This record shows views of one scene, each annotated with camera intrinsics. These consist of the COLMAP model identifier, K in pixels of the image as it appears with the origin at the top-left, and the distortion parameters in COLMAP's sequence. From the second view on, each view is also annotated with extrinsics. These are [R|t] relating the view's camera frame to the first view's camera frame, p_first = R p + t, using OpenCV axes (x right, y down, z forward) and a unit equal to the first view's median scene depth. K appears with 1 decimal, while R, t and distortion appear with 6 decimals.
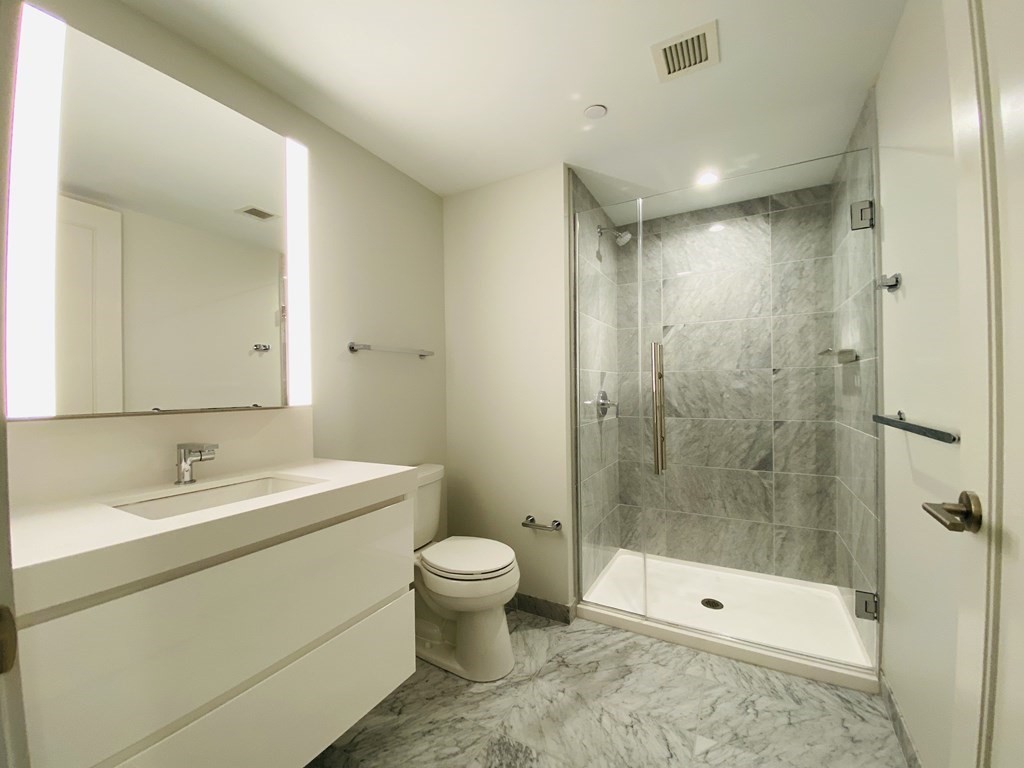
lens RADIAL K [[414.6, 0, 514.9], [0, 414.6, 388.0], [0, 0, 1]] dist [0.001626, -0.011729]
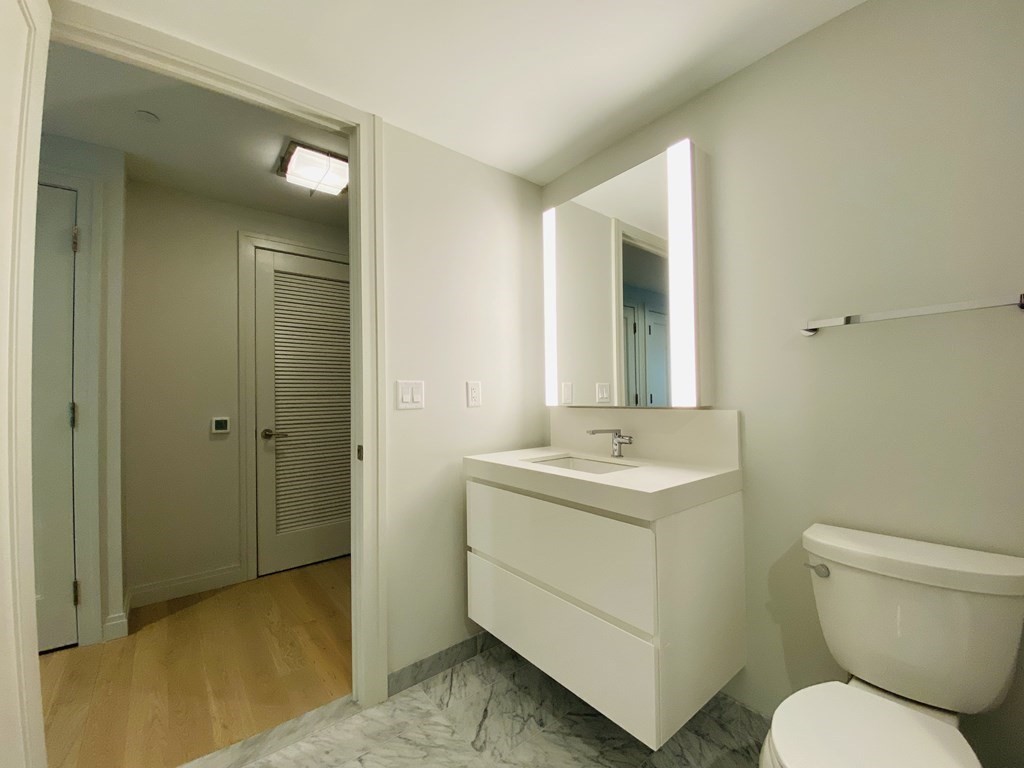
lens RADIAL K [[414.6, 0, 514.9], [0, 414.6, 388.0], [0, 0, 1]] dist [0.001626, -0.011729]
pose [[-0.373588, -0.002493, -0.927591, 0.670890], [0.023726, 0.999644, -0.012242, 0.000160], [0.927291, -0.026581, -0.373395, 1.218591]]
